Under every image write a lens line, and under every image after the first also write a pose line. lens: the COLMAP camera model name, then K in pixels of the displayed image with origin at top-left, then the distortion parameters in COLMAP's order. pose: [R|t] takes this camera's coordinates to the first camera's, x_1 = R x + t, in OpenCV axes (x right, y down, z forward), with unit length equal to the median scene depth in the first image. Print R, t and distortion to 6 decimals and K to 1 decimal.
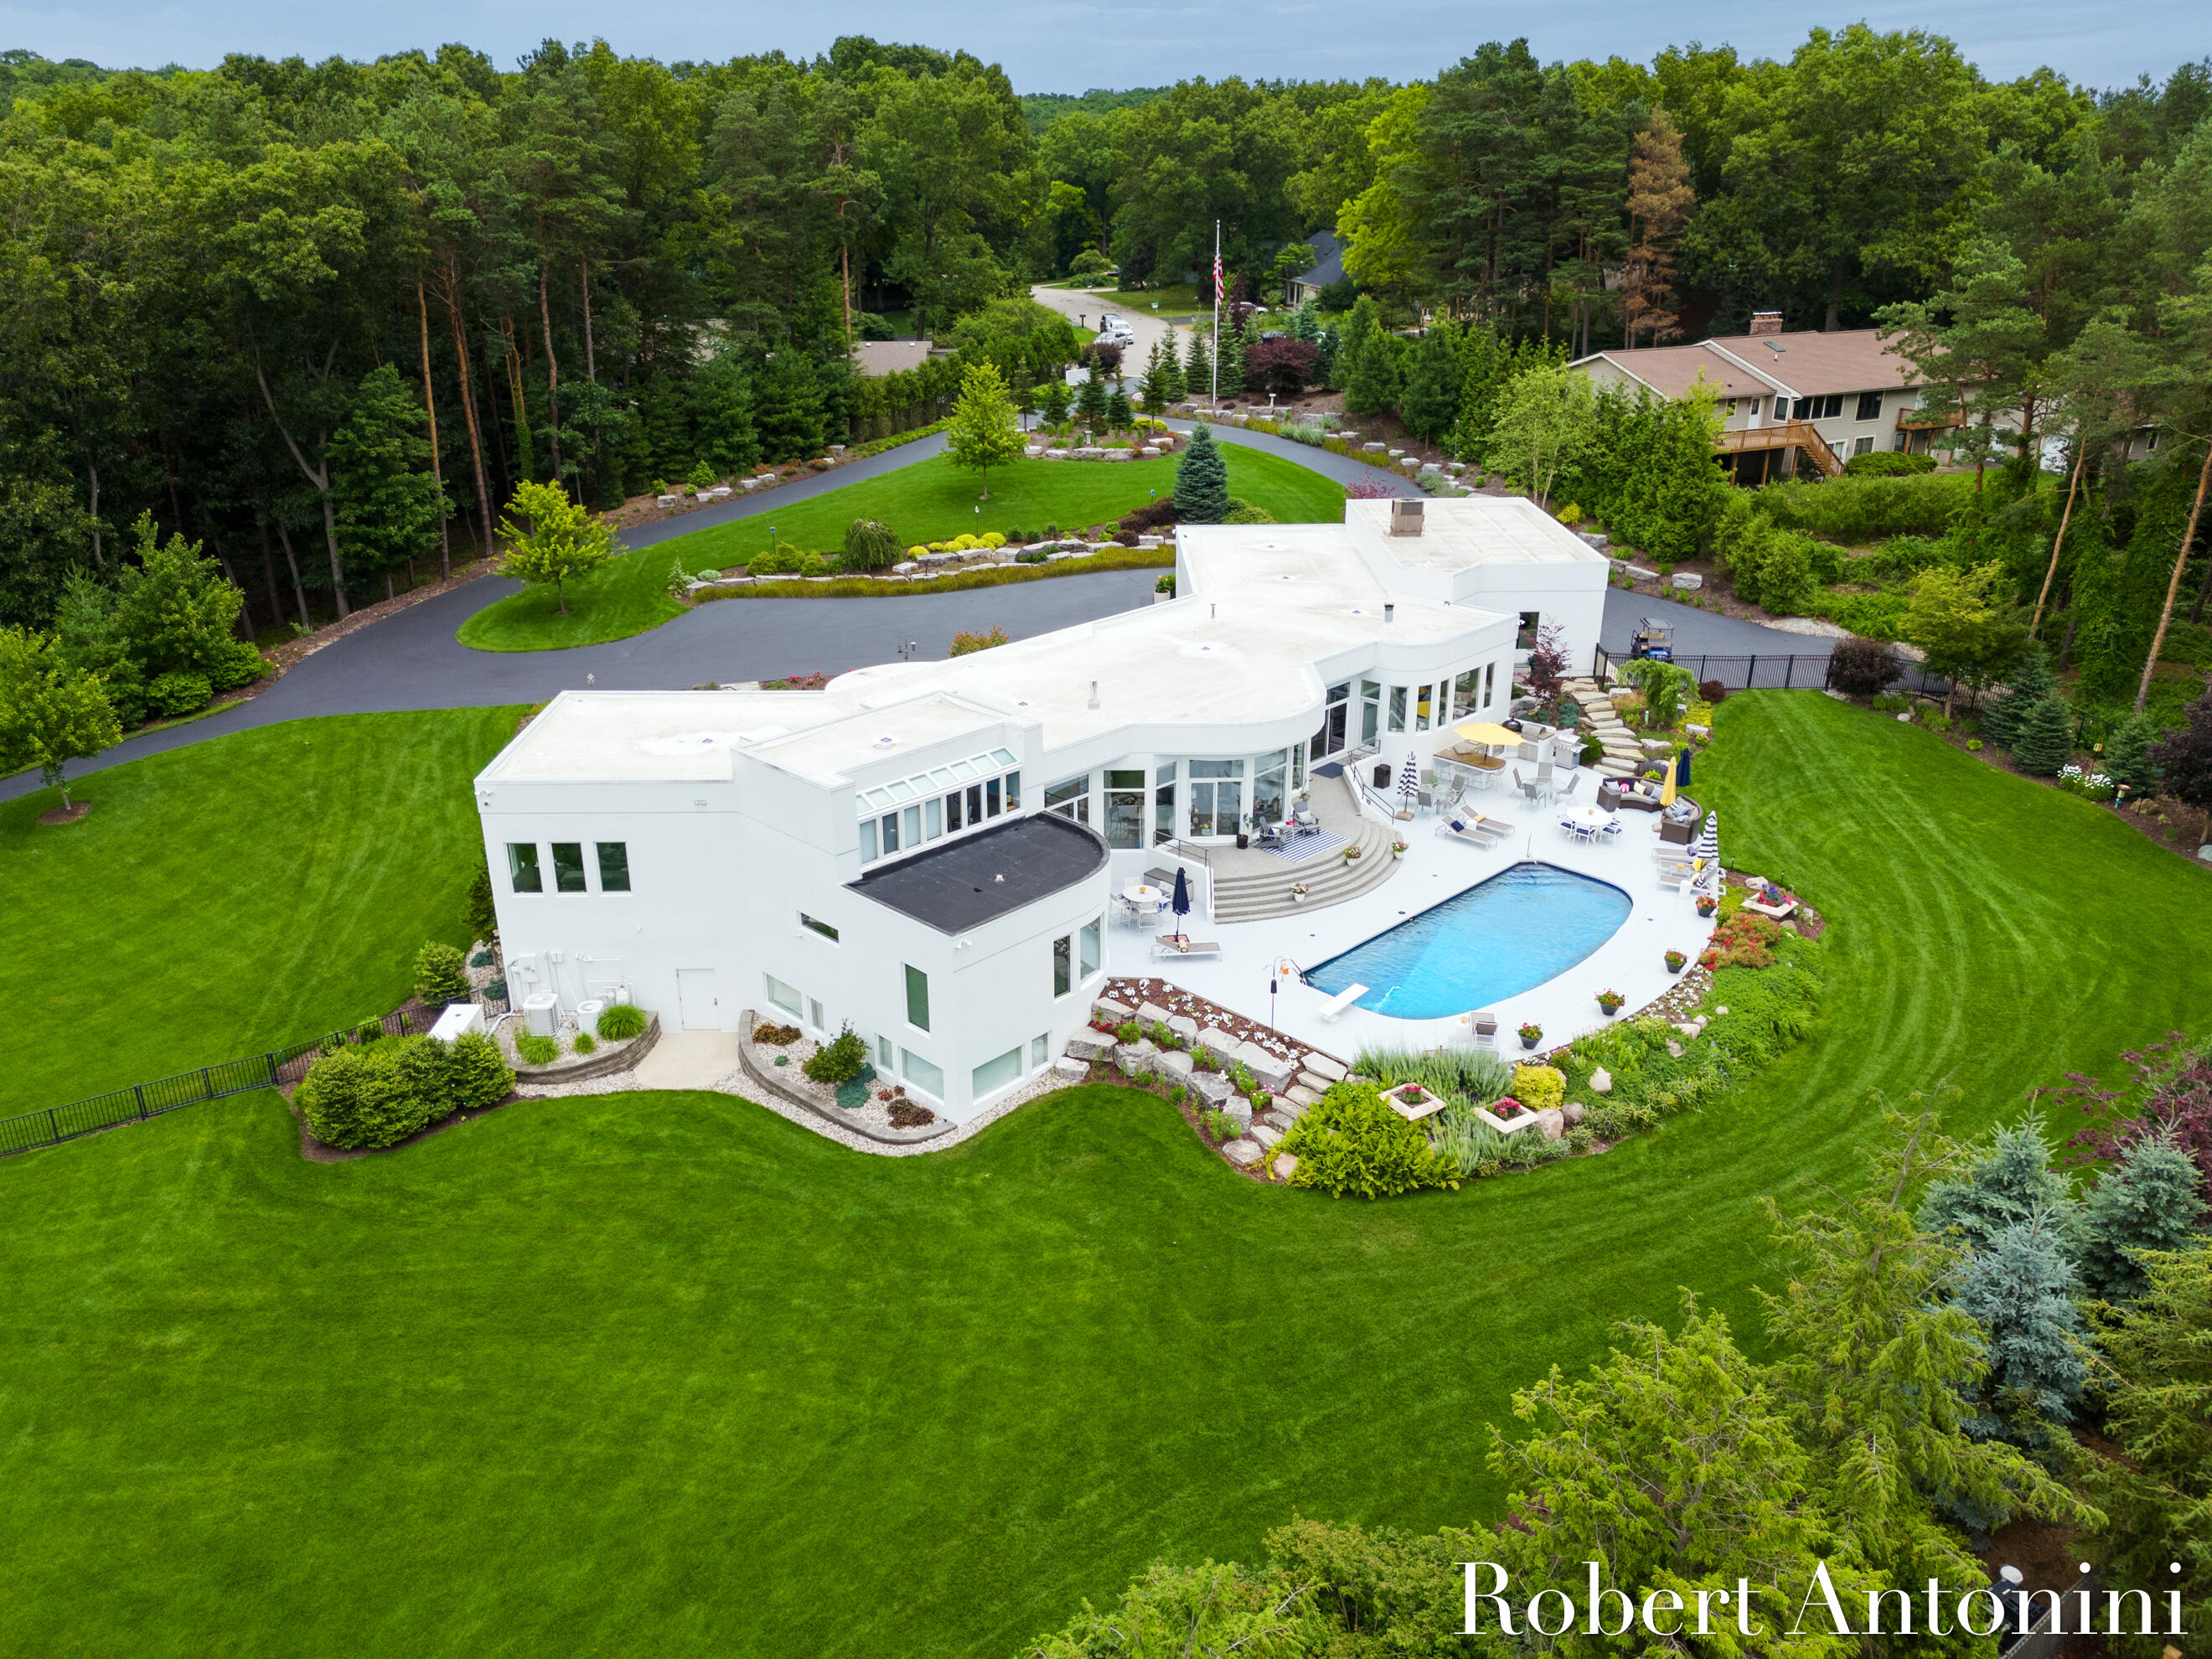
lens RADIAL K [[1617.2, 0, 1104.0], [0, 1617.2, 811.9], [0, 0, 1]] dist [0.100869, -0.127274]
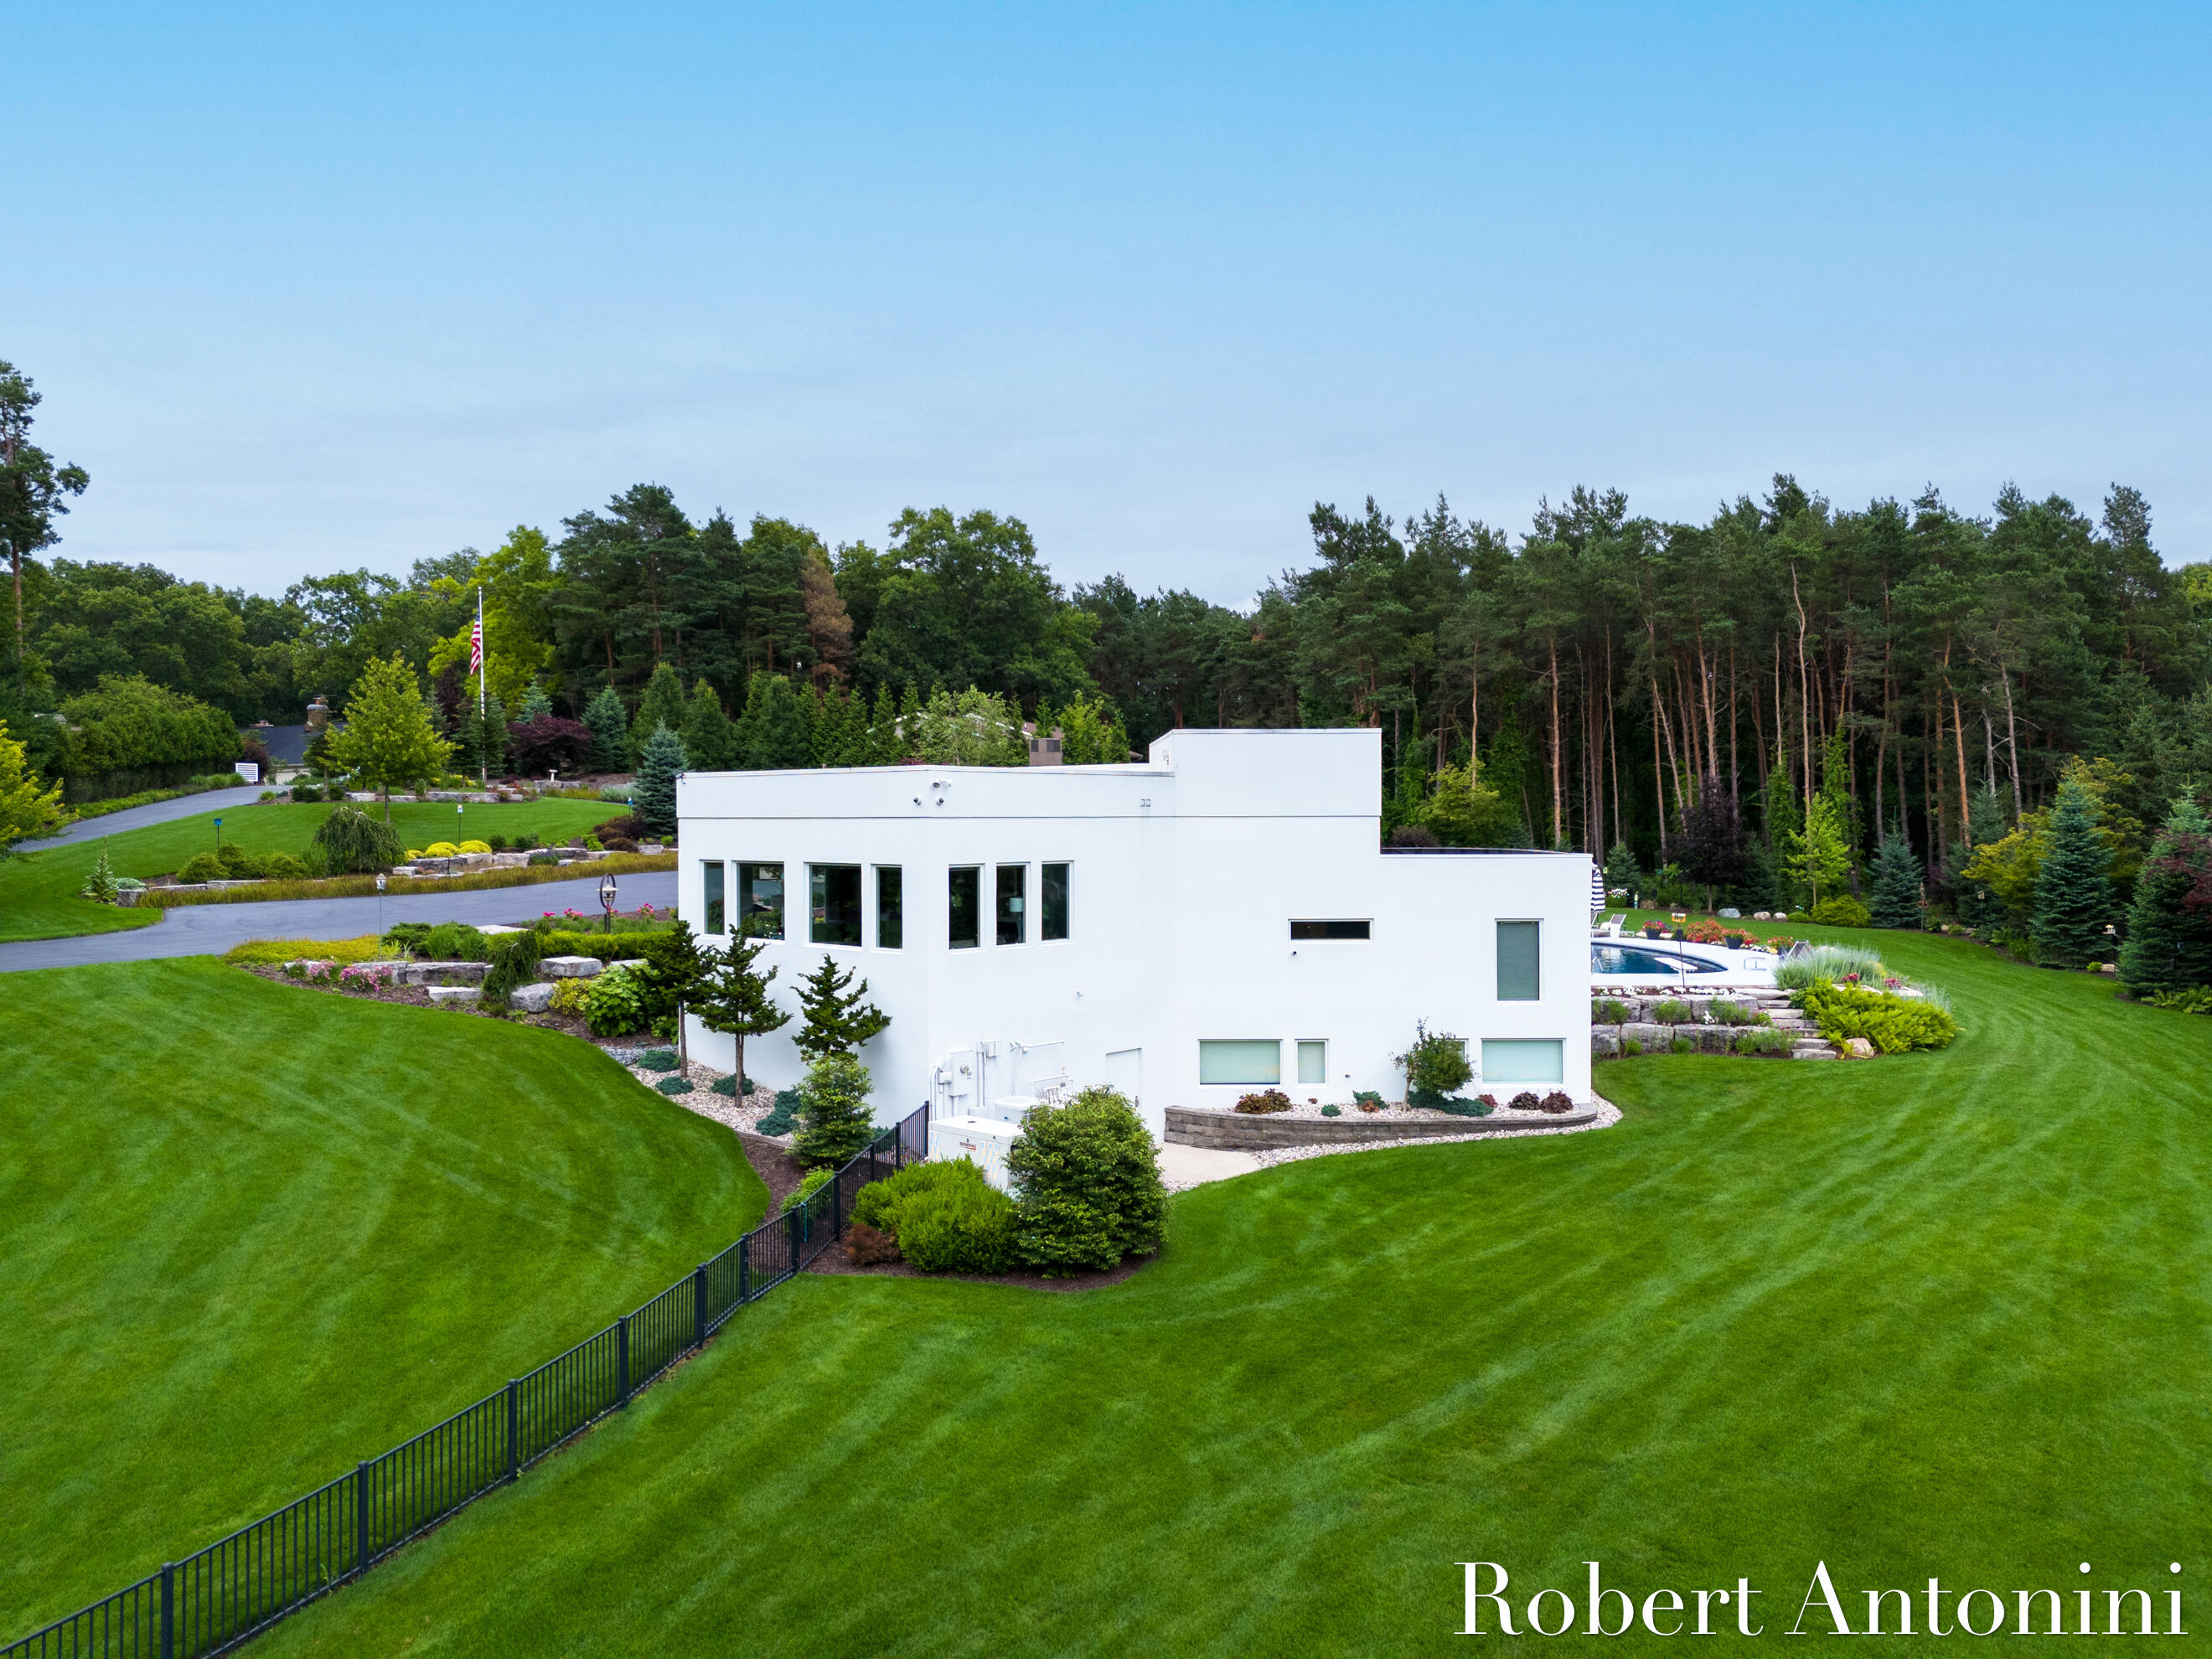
lens RADIAL K [[1617.2, 0, 1104.0], [0, 1617.2, 811.9], [0, 0, 1]] dist [0.100869, -0.127274]
pose [[0.684990, -0.000802, 0.728552, -0.783116], [0.273220, 0.927300, -0.255863, 0.179038], [-0.675381, 0.374319, 0.635410, 0.522865]]
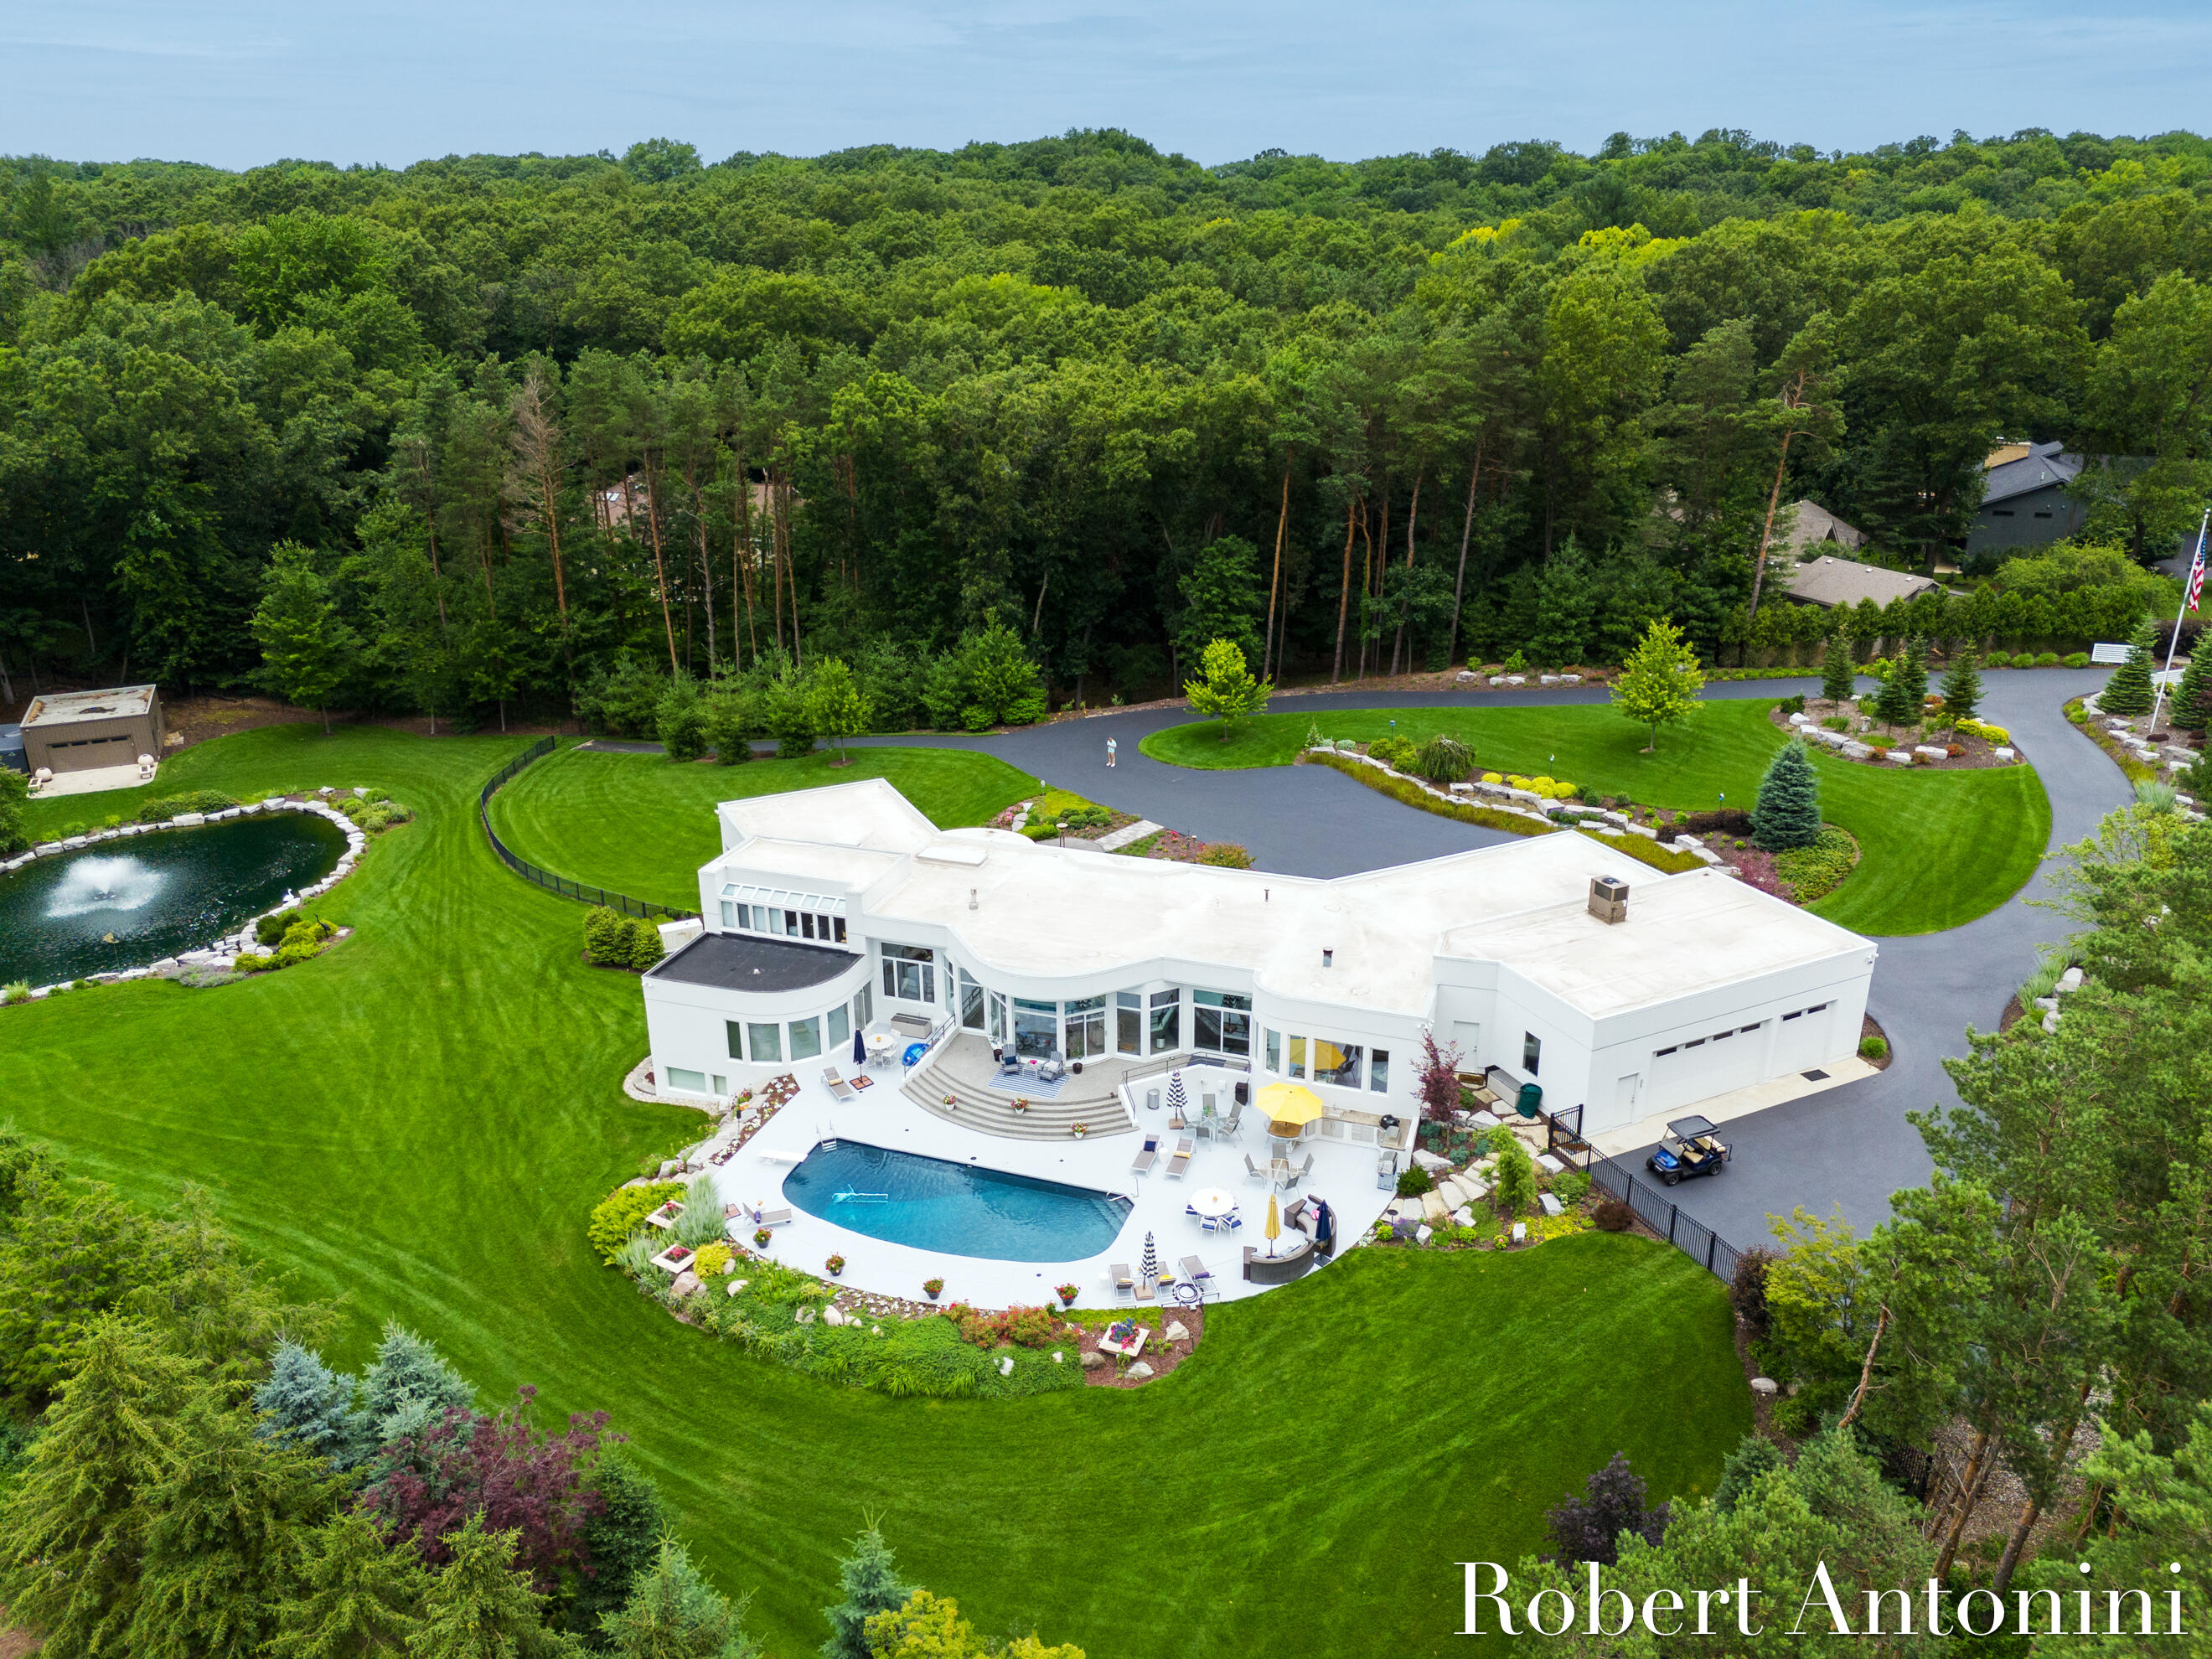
lens RADIAL K [[1617.2, 0, 1104.0], [0, 1617.2, 811.9], [0, 0, 1]] dist [0.100869, -0.127274]
pose [[0.426101, 0.319605, -0.846339, 1.213333], [-0.328460, 0.926334, 0.184446, -0.447590], [0.842942, 0.199396, 0.499689, 0.456149]]
